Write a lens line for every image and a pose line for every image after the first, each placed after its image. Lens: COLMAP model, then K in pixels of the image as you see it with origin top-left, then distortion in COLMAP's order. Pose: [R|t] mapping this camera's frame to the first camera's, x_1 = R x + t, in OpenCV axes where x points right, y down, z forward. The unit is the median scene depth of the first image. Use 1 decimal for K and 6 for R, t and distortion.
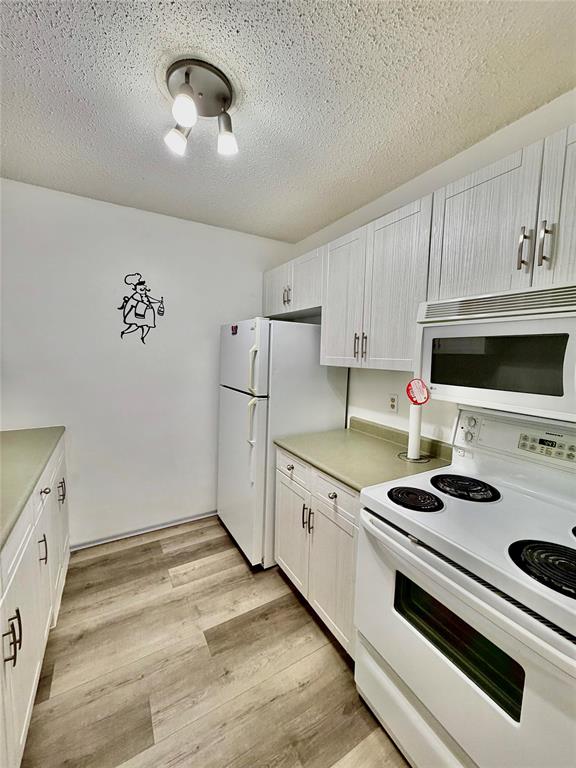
lens RADIAL K [[303.5, 0, 286.8], [0, 303.5, 383.0], [0, 0, 1]] dist [-0.000803, -0.000350]
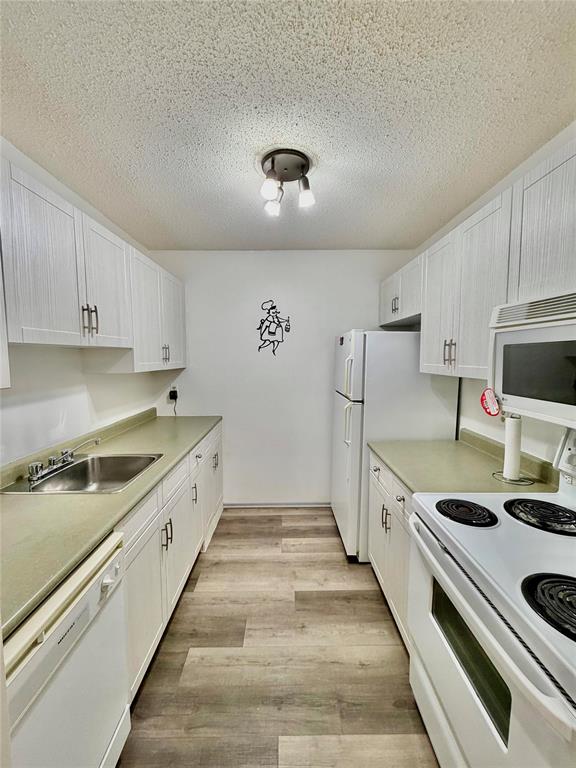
lens RADIAL K [[303.5, 0, 286.8], [0, 303.5, 383.0], [0, 0, 1]] dist [-0.000803, -0.000350]
pose [[0.869081, 0.017170, -0.494371, 0.262096], [-0.025820, 0.999610, -0.010673, -0.003205], [0.493995, 0.022041, 0.869185, -0.086296]]
